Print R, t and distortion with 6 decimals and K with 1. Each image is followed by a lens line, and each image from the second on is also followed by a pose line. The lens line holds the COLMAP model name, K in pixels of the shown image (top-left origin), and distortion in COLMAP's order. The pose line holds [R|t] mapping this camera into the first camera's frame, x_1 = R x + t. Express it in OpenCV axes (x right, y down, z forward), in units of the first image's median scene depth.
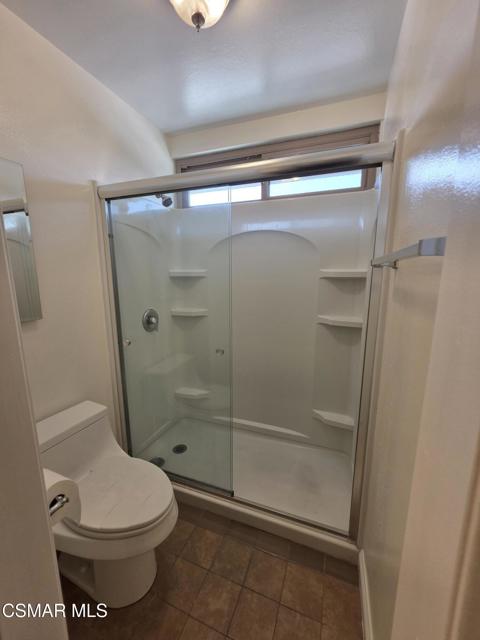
lens RADIAL K [[256.7, 0, 242.6], [0, 256.7, 320.3], [0, 0, 1]] dist [0.000179, 0.000764]
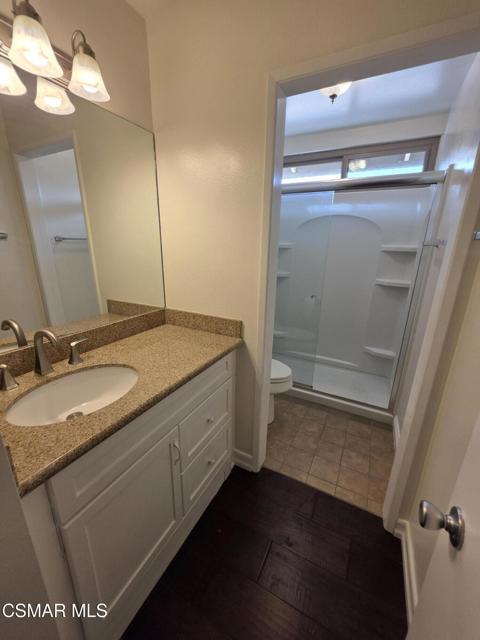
lens RADIAL K [[257.6, 0, 242.7], [0, 257.6, 316.7], [0, 0, 1]] dist [0.000717, 0.000257]
pose [[0.992067, 0.058549, -0.111246, -0.286857], [-0.046825, 0.993346, 0.105218, 0.082160], [0.116666, -0.099174, 0.988207, -0.542103]]
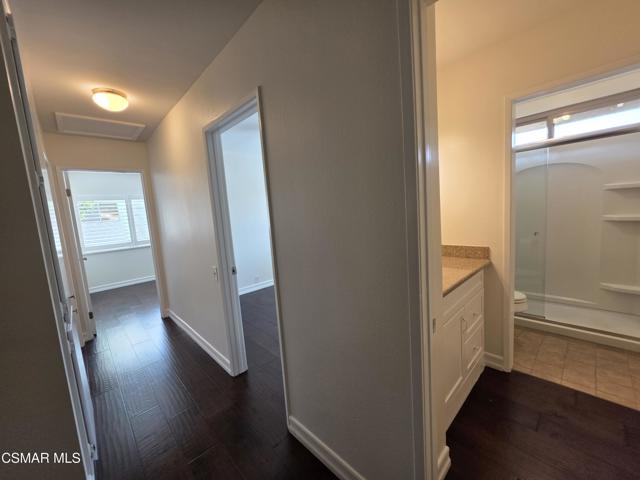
lens RADIAL K [[256.7, 0, 319.1], [0, 256.7, 237.1], [0, 0, 1]] dist [0.000179, 0.000764]
pose [[0.894178, -0.019528, -0.447285, -0.556034], [-0.003718, 0.998690, -0.051035, 0.204773], [0.447695, 0.047297, 0.892934, -1.137676]]
